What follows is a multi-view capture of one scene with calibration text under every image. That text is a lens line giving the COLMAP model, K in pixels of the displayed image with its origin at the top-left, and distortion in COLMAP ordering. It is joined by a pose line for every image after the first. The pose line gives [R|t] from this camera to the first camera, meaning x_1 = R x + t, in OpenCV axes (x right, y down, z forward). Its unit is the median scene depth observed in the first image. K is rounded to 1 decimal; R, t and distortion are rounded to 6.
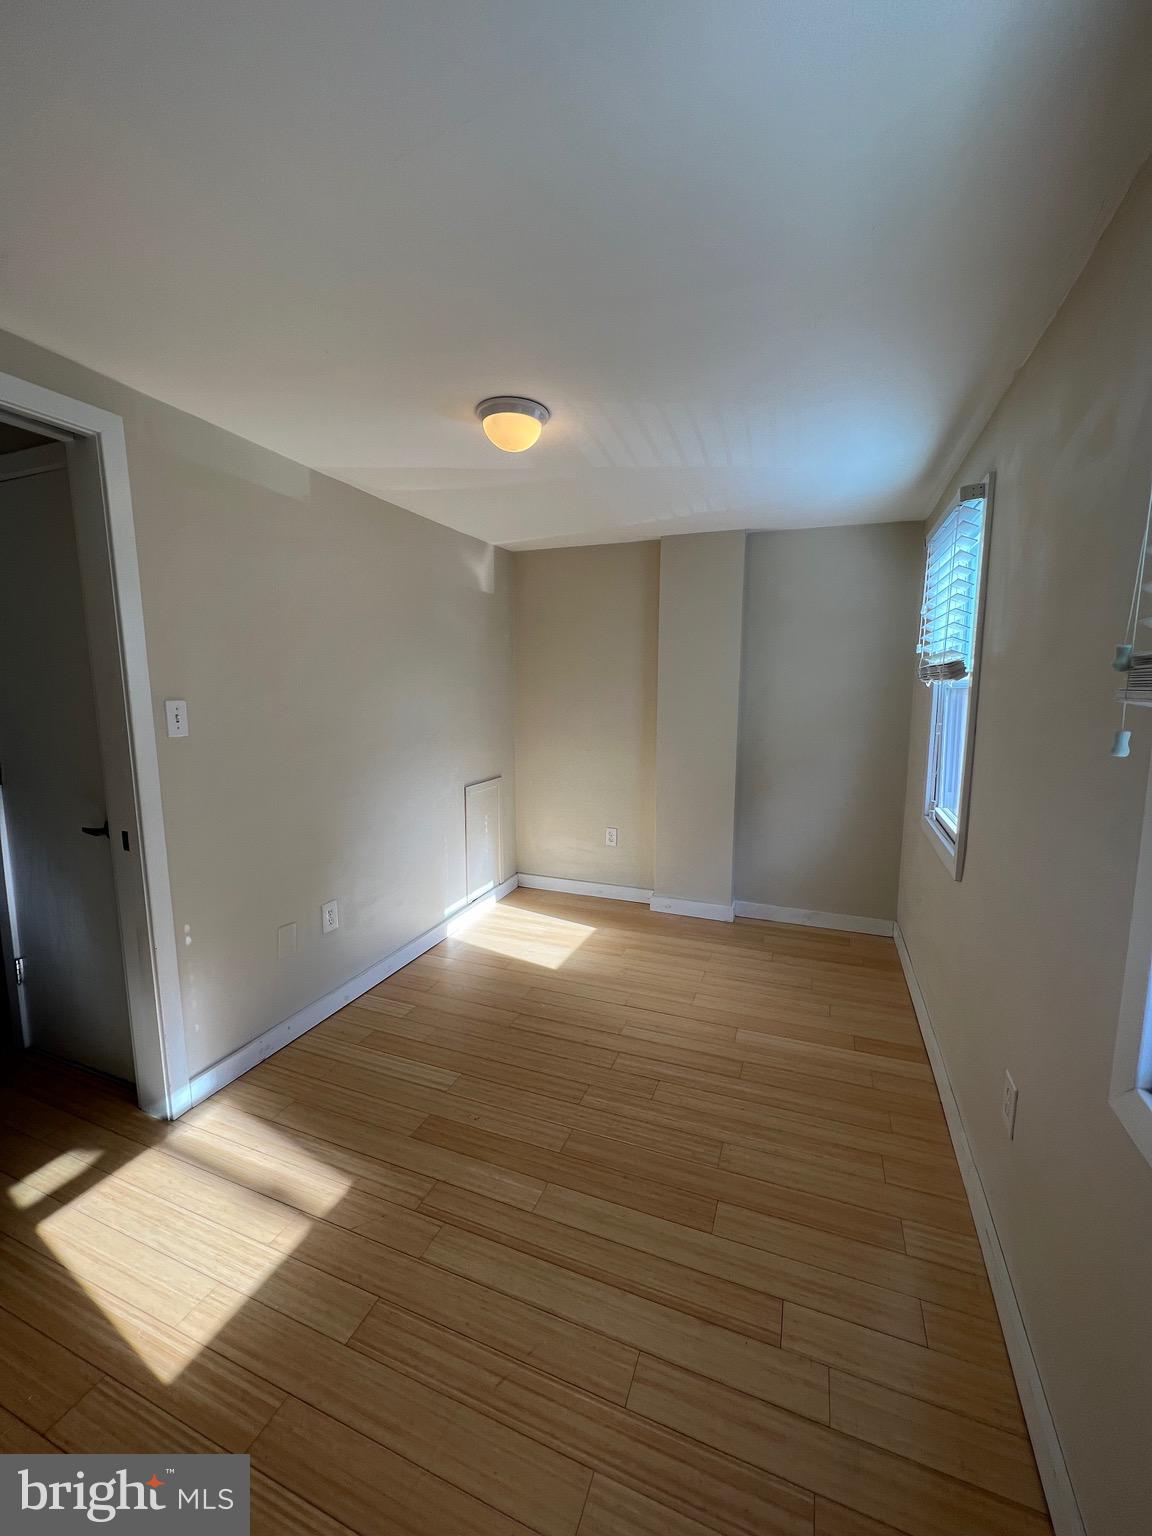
lens RADIAL K [[611.3, 0, 576.9], [0, 611.3, 769.5], [0, 0, 1]] dist [-0.000643, -0.000502]
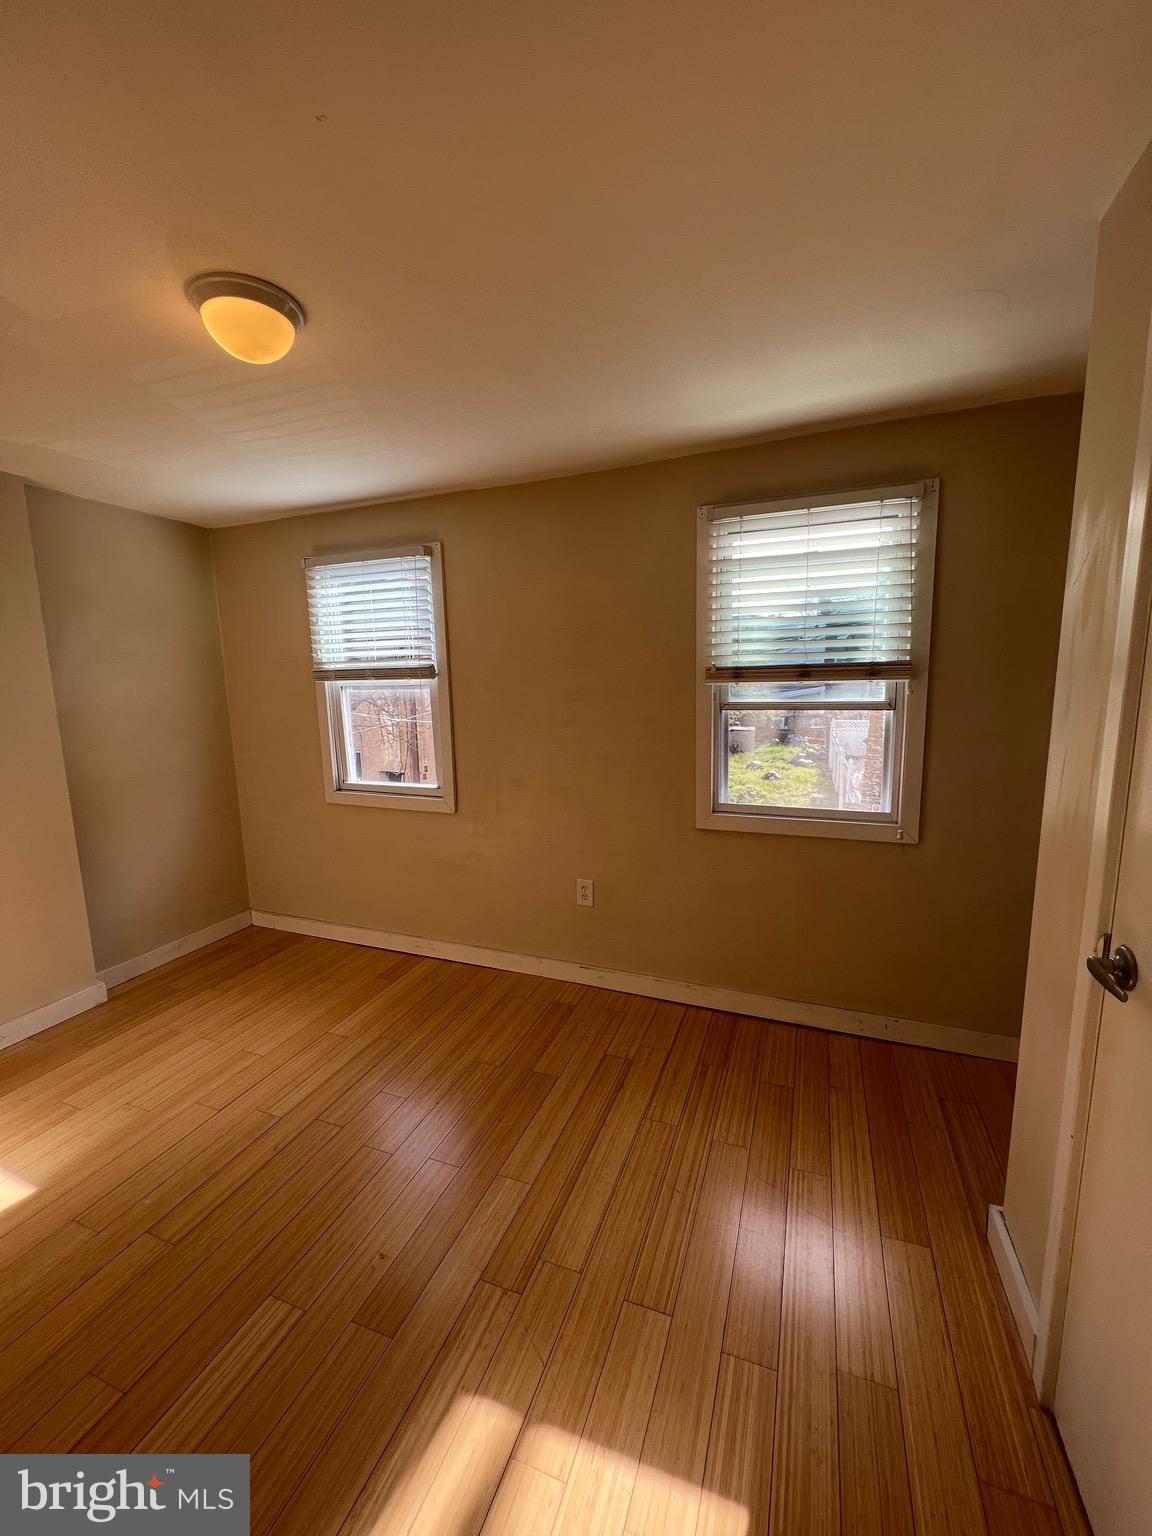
lens RADIAL K [[611.3, 0, 577.0], [0, 611.3, 766.4], [0, 0, 1]] dist [-0.000643, -0.000502]
pose [[-0.000730, -0.149398, 0.988777, -0.843742], [0.157730, 0.976383, 0.147642, -0.104150], [-0.987482, 0.156067, 0.022852, 0.656541]]
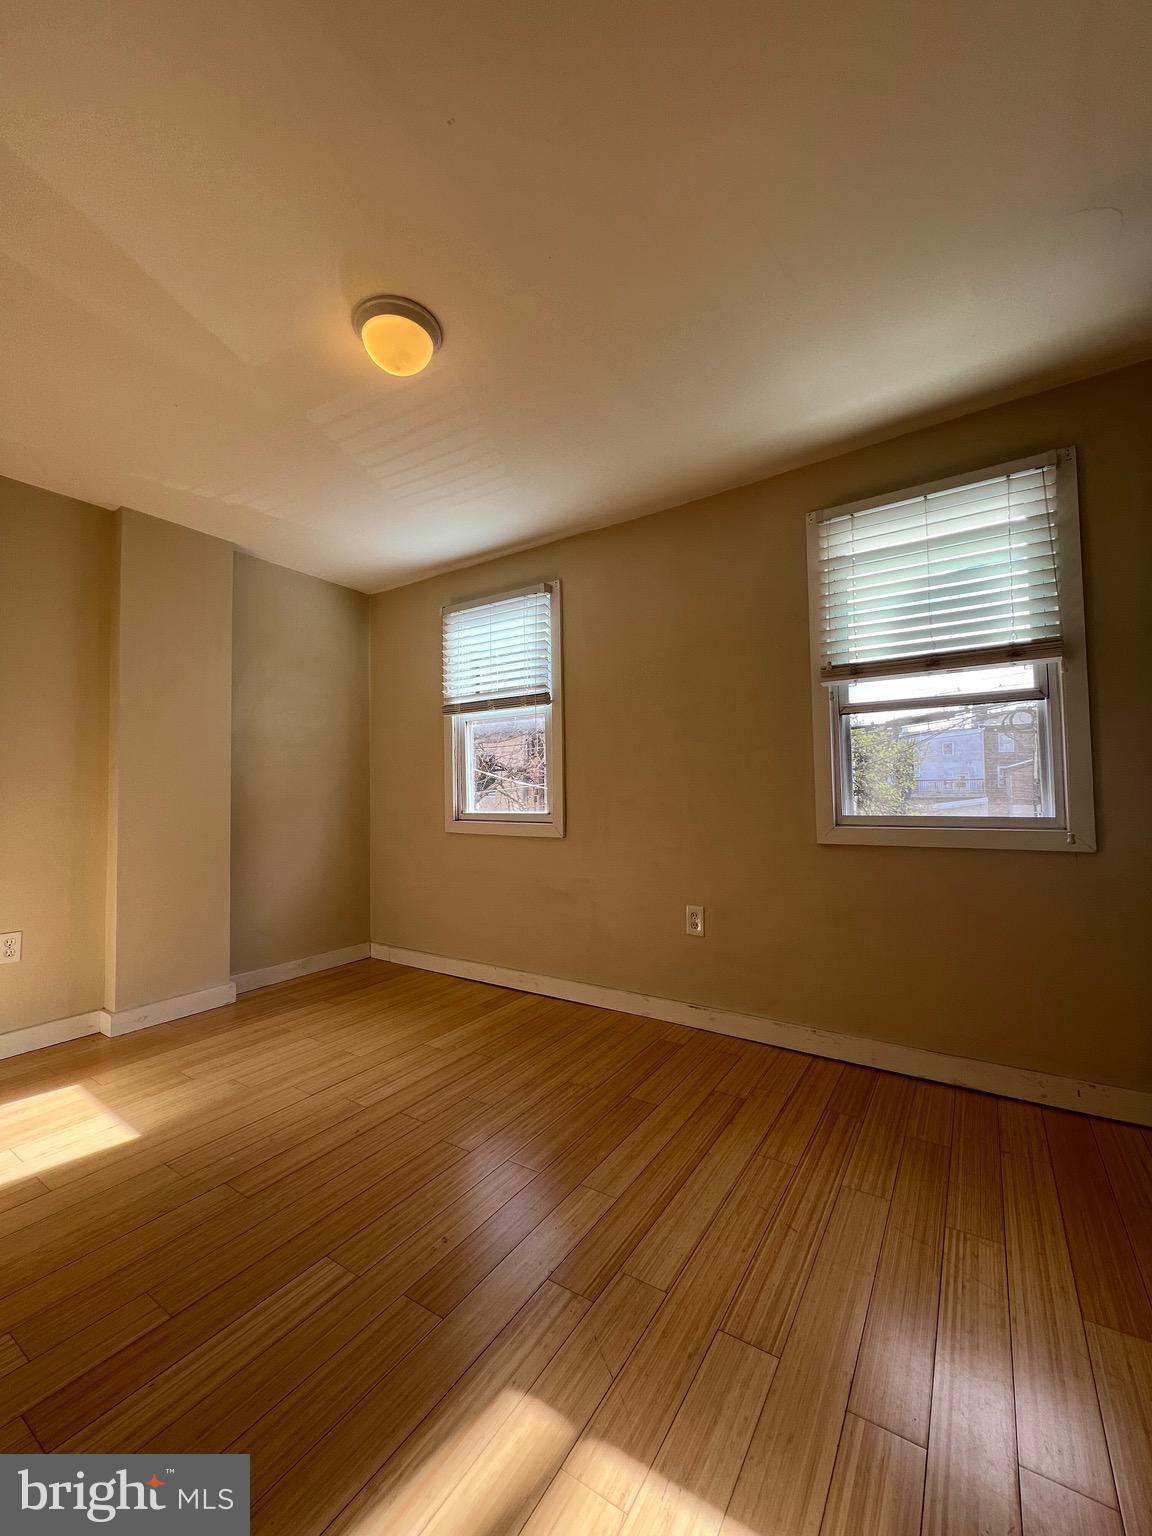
lens RADIAL K [[611.3, 0, 577.1], [0, 611.3, 766.8], [0, 0, 1]] dist [-0.000643, -0.000502]
pose [[0.207654, 0.035688, 0.977551, -0.837242], [0.147398, 0.986782, -0.067336, 0.117014], [-0.967033, 0.158072, 0.199649, 0.646278]]
